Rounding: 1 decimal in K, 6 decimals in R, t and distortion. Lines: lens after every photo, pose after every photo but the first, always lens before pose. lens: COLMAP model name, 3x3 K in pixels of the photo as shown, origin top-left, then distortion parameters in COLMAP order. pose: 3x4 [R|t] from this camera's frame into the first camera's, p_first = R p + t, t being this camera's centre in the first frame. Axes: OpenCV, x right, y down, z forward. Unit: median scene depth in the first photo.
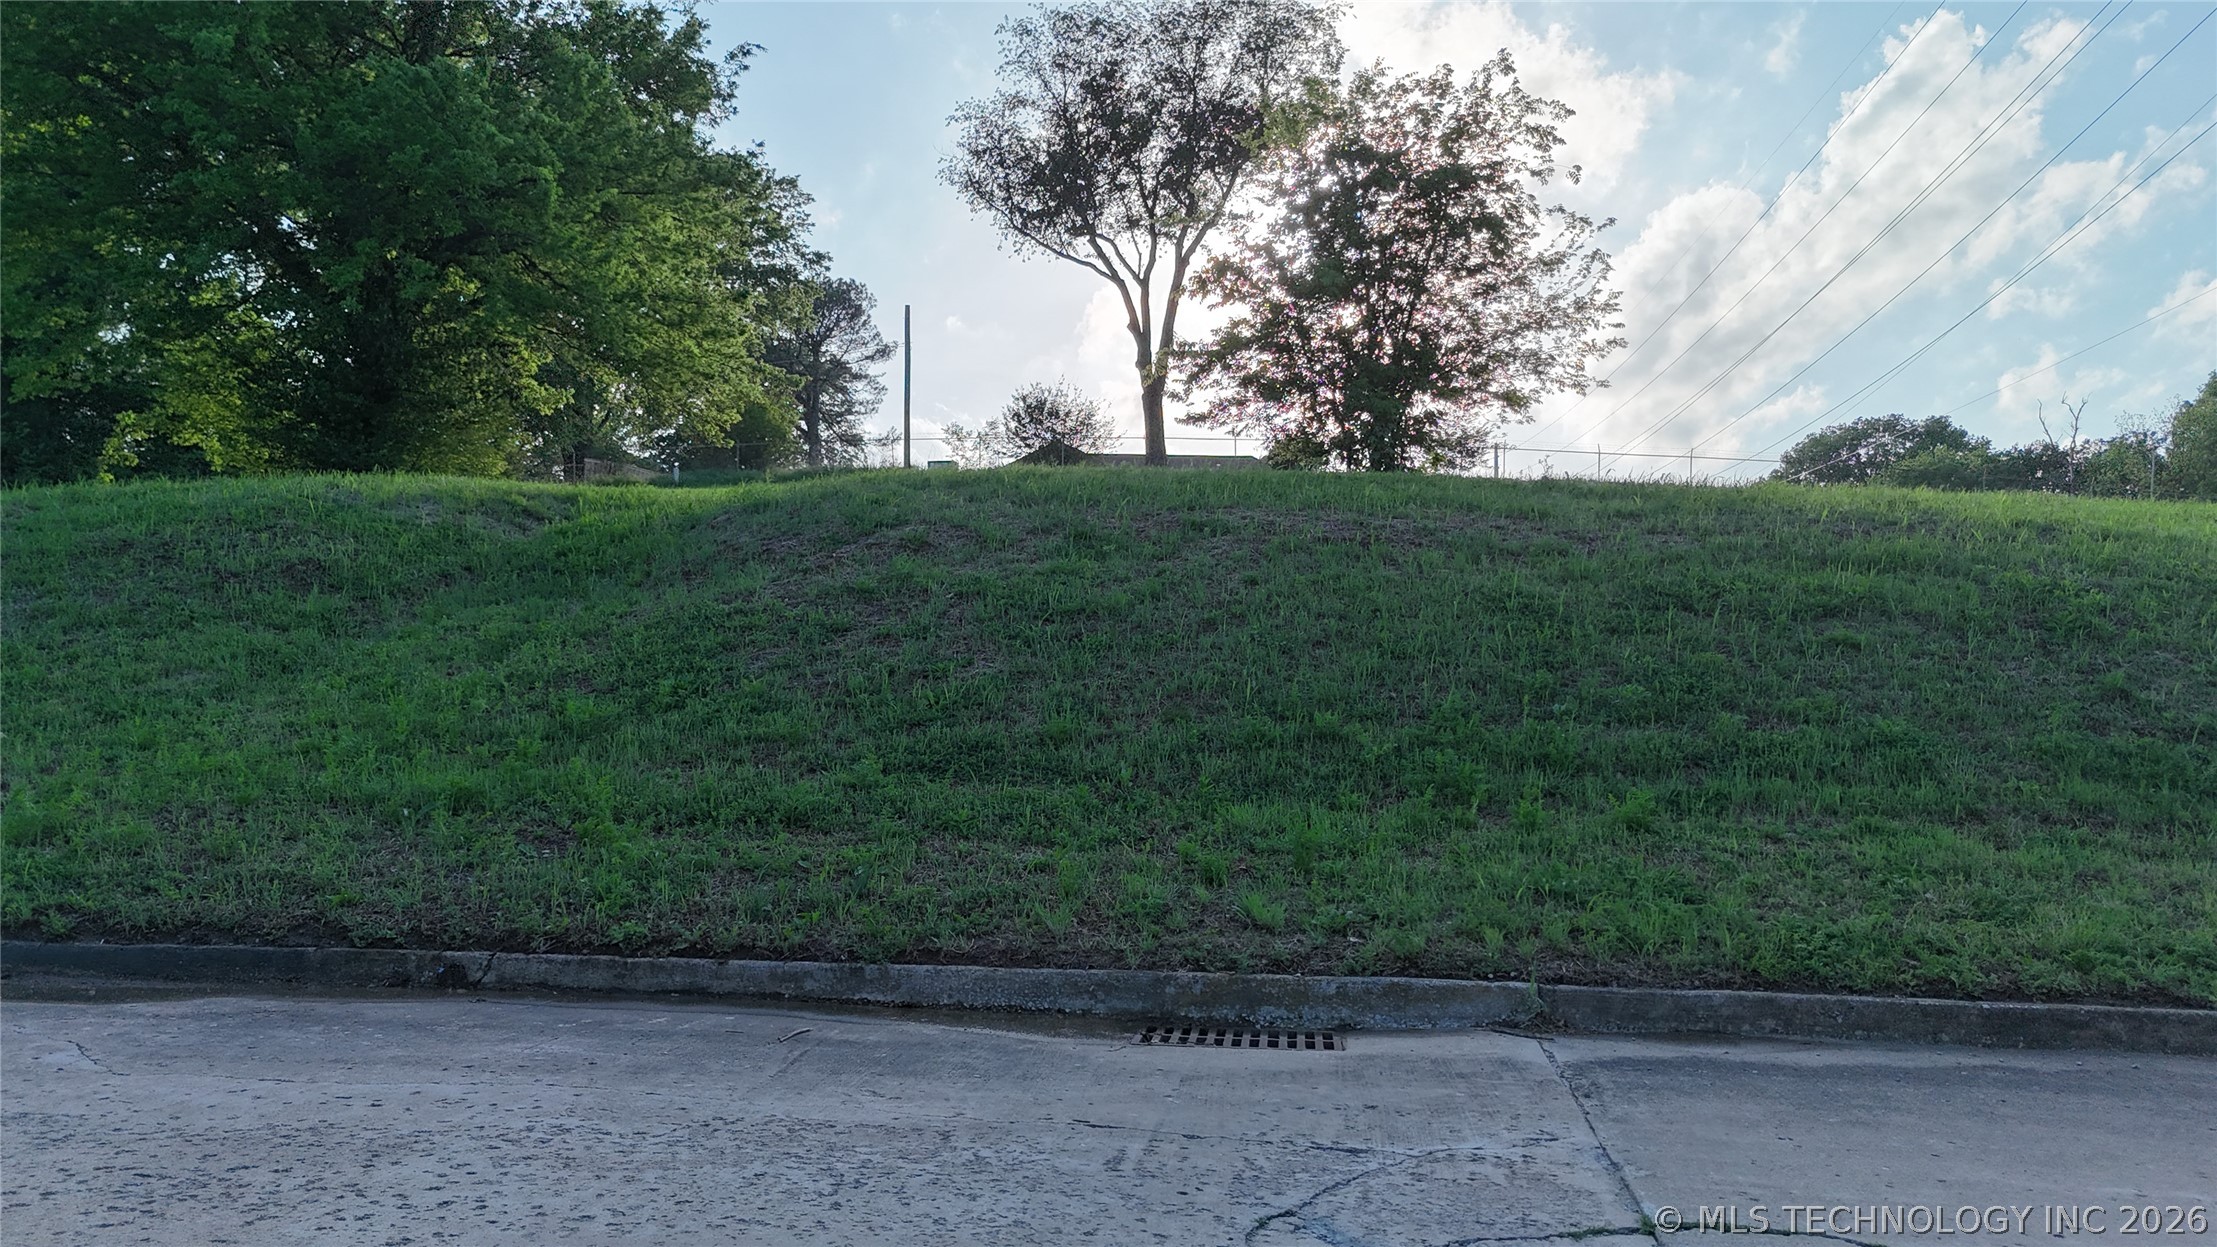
lens RADIAL K [[1650.2, 0, 1120.6], [0, 1650.2, 617.7], [0, 0, 1]] dist [0.060035, -0.049737]
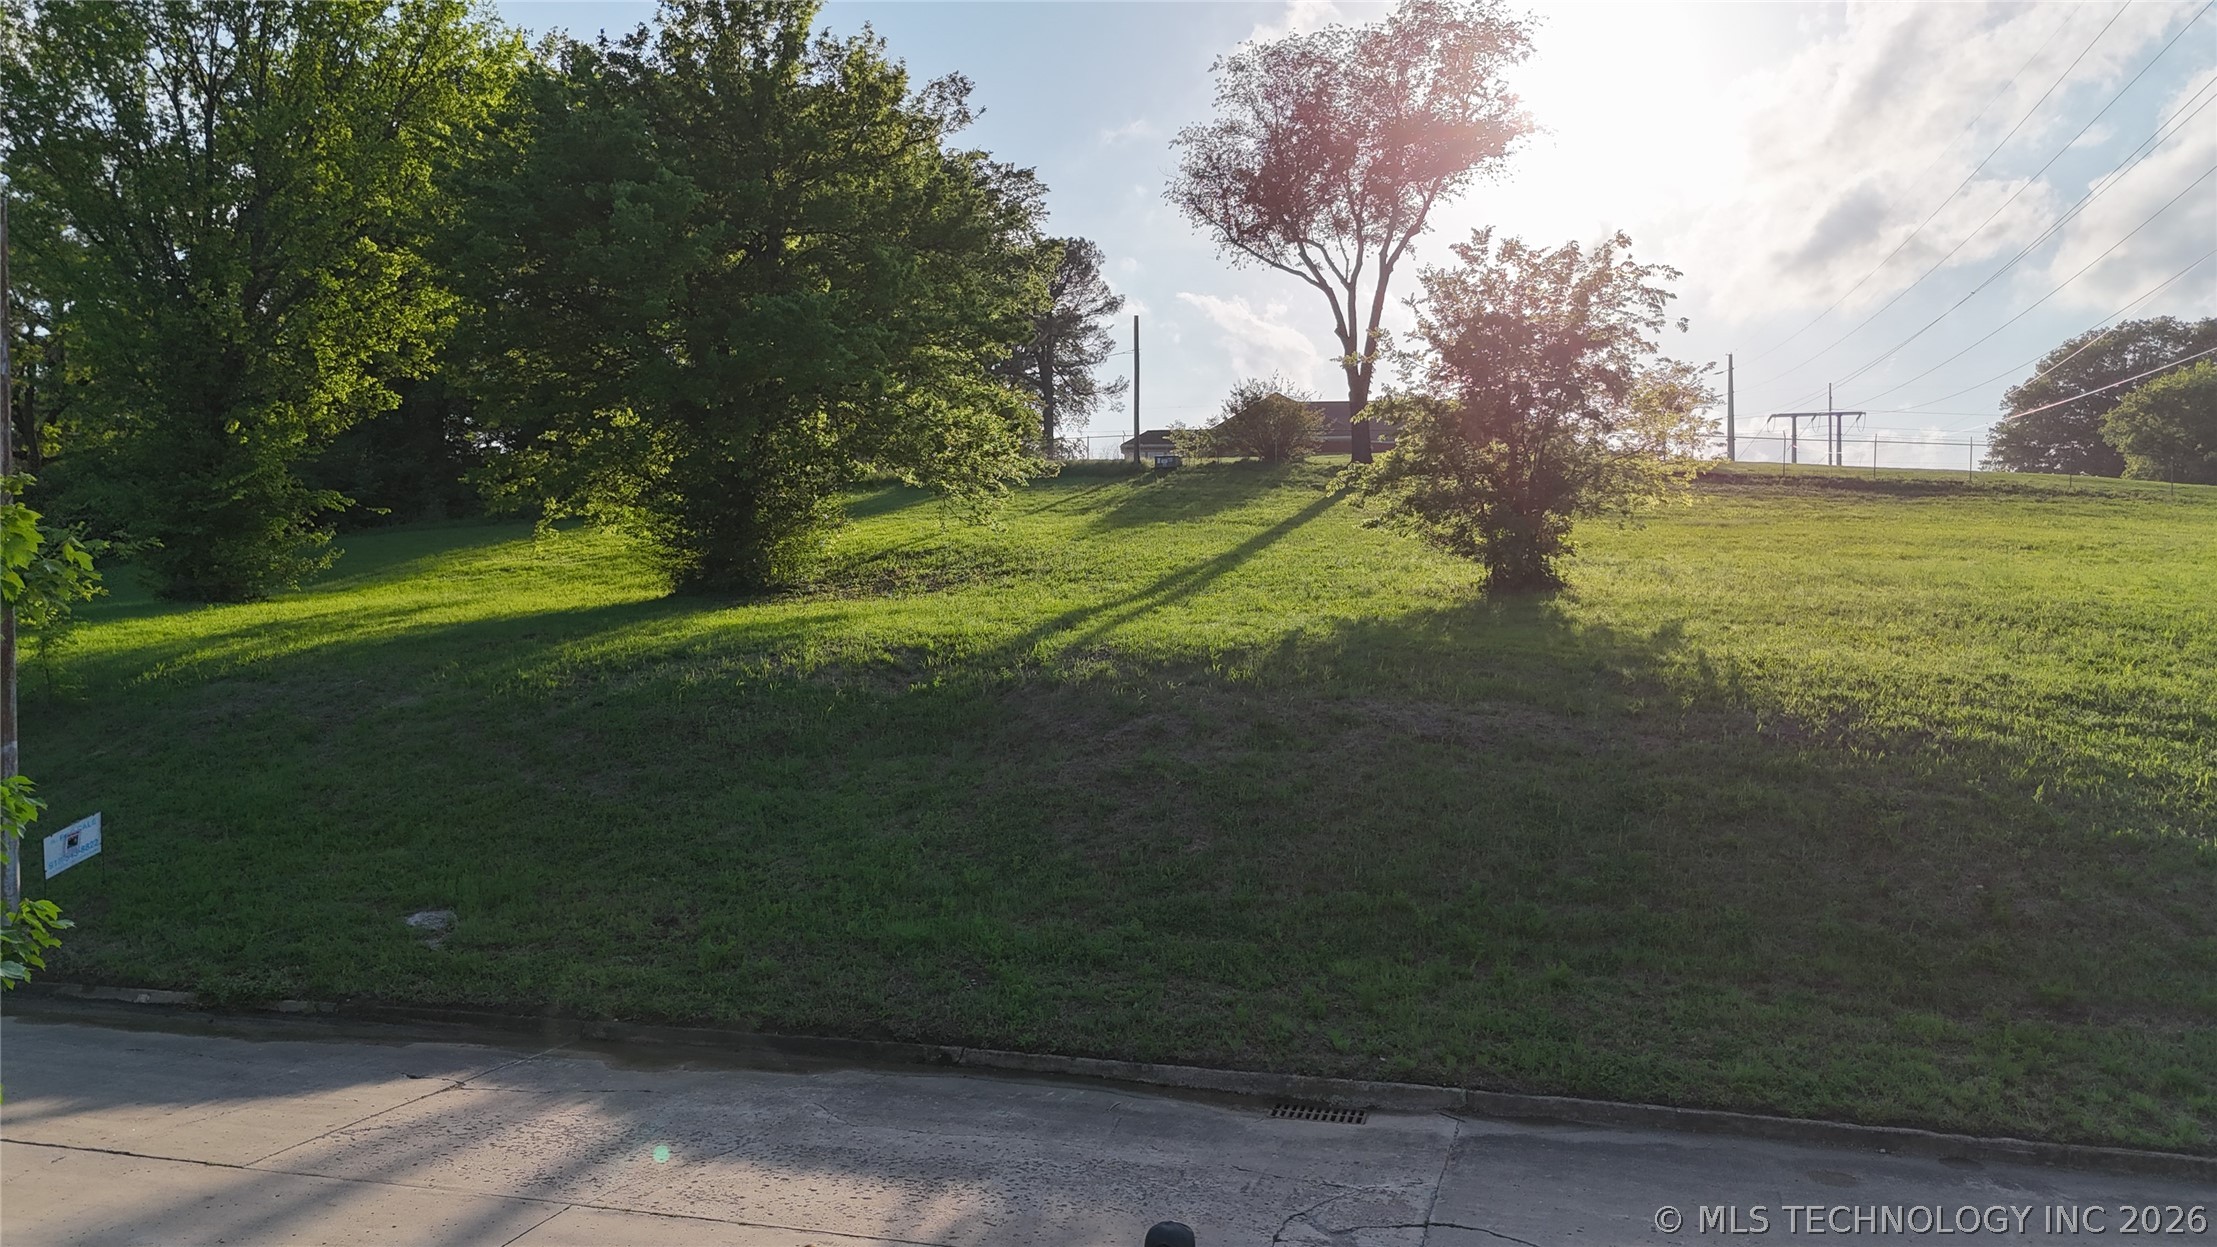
lens RADIAL K [[1650.2, 0, 1112.2], [0, 1650.2, 625.5], [0, 0, 1]] dist [0.060035, -0.049737]
pose [[0.989802, -0.006263, -0.142314, 0.074762], [0.015983, 0.997607, 0.067261, -0.333149], [0.141552, -0.068850, 0.987534, -0.706485]]
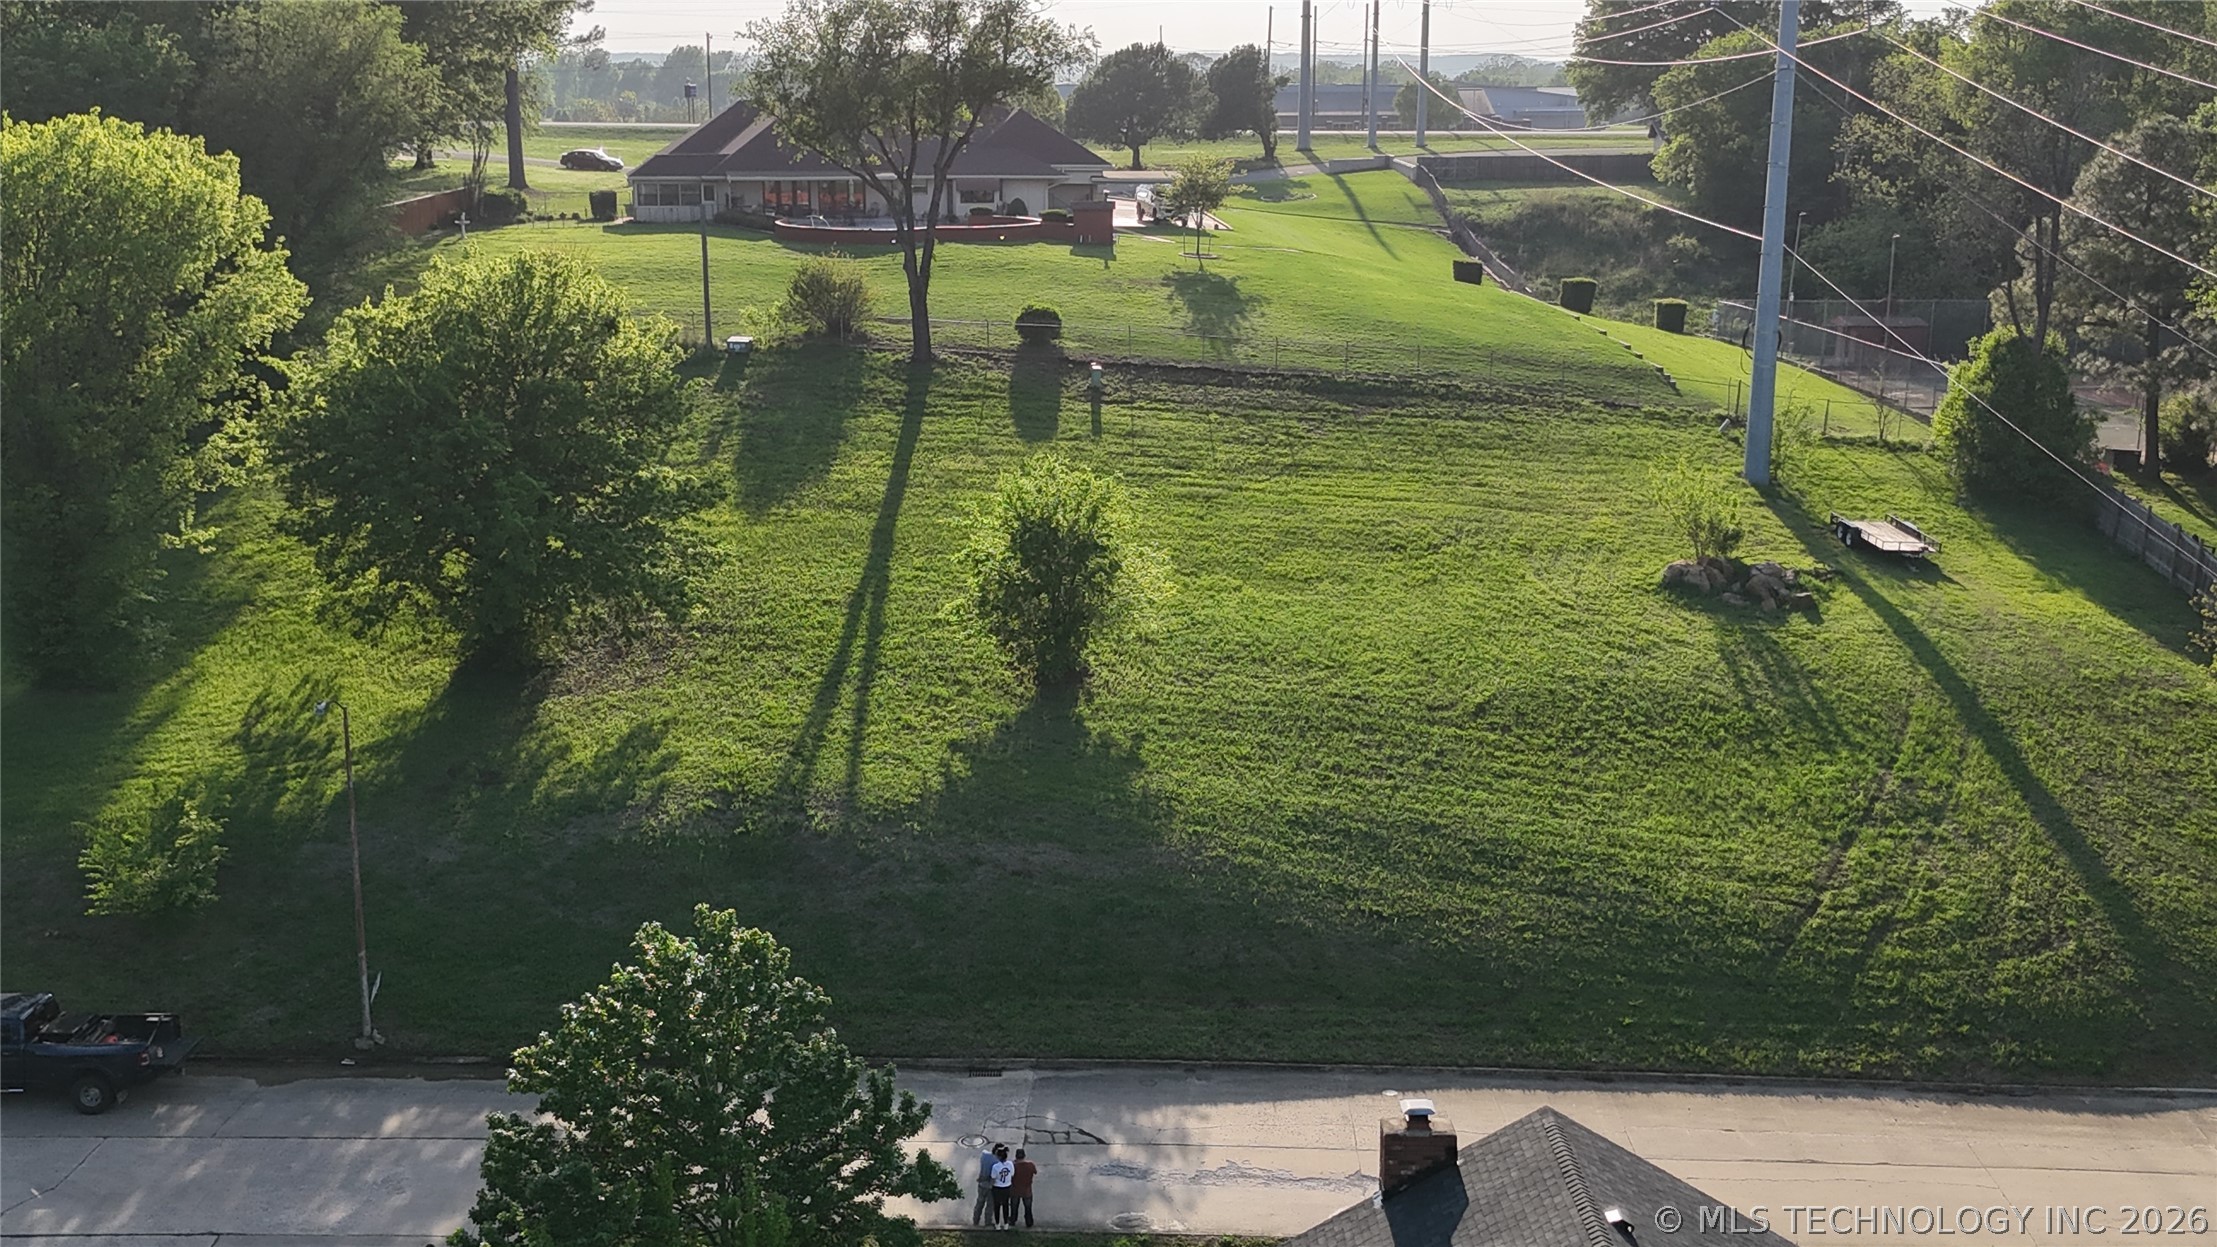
lens RADIAL K [[2295.9, 0, 1108.5], [0, 2295.9, 615.3], [0, 0, 1]] dist [0.075126, 0.000000]
pose [[0.993472, -0.036444, 0.108099, -0.211282], [0.003784, 0.957602, 0.288069, -2.409346], [-0.114015, -0.285779, 0.951489, -4.205297]]
